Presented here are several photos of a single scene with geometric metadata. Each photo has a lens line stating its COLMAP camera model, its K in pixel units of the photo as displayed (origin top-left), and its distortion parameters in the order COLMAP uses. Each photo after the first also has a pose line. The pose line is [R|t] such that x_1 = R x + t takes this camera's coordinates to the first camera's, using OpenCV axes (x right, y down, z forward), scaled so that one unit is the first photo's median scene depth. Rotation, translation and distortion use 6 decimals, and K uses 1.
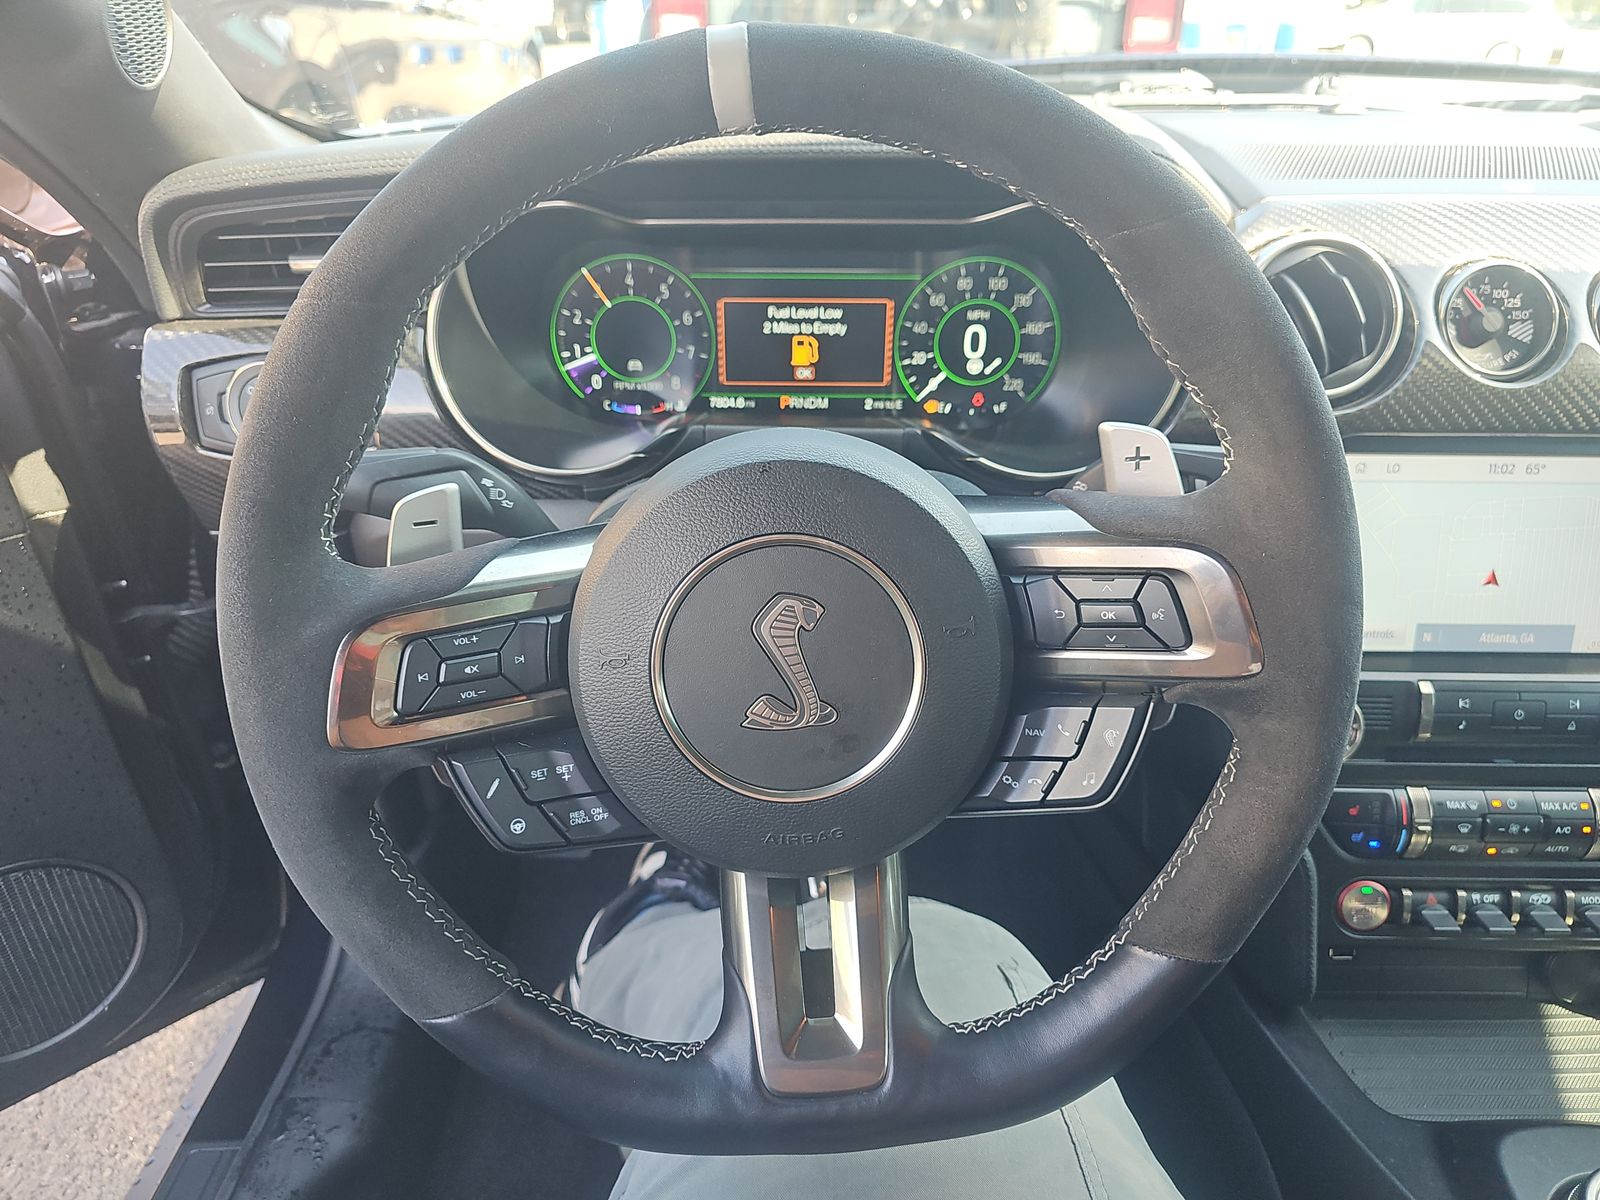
lens RADIAL K [[1046.9, 0, 795.9], [0, 1046.9, 609.2], [0, 0, 1]] dist [0.011586, -0.005940]
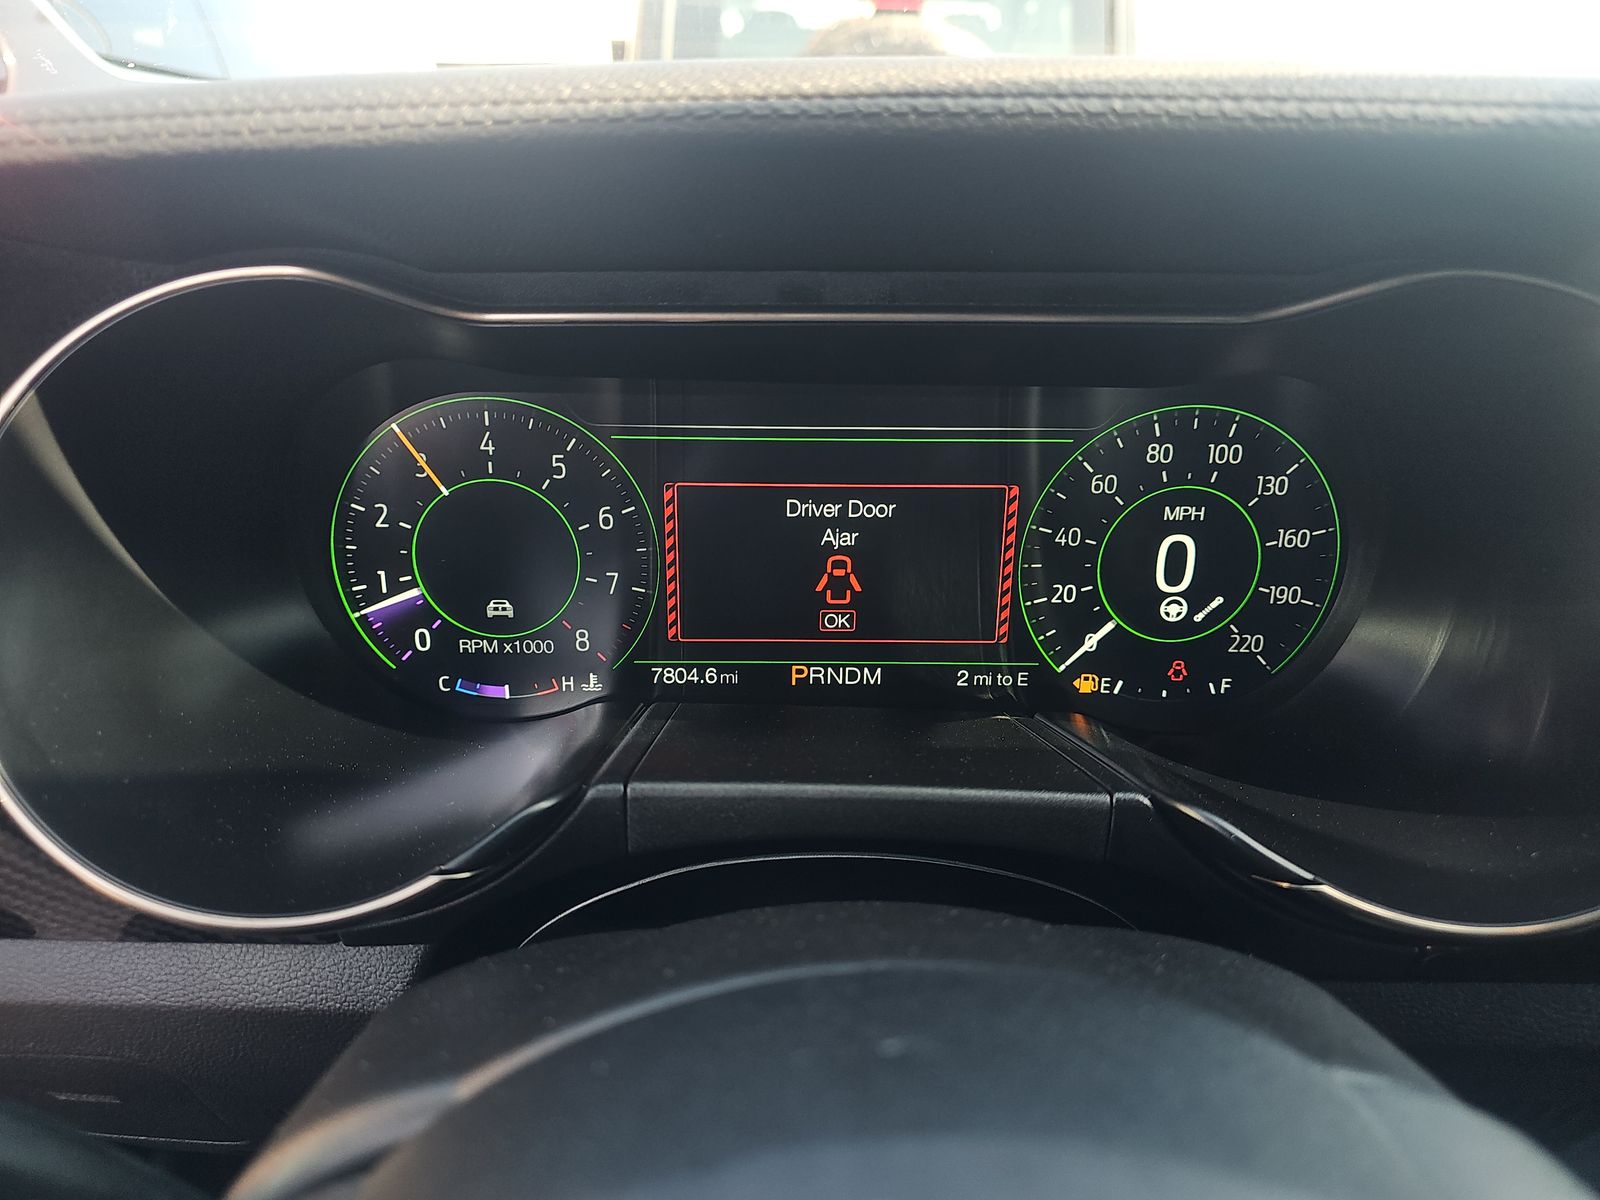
lens RADIAL K [[1046.9, 0, 811.9], [0, 1046.9, 585.4], [0, 0, 1]] dist [0.011586, -0.005940]
pose [[0.998772, -0.004490, 0.049335, -0.029555], [0.012367, 0.986954, -0.160530, -0.163209], [-0.047971, 0.160943, 0.985797, 0.503401]]
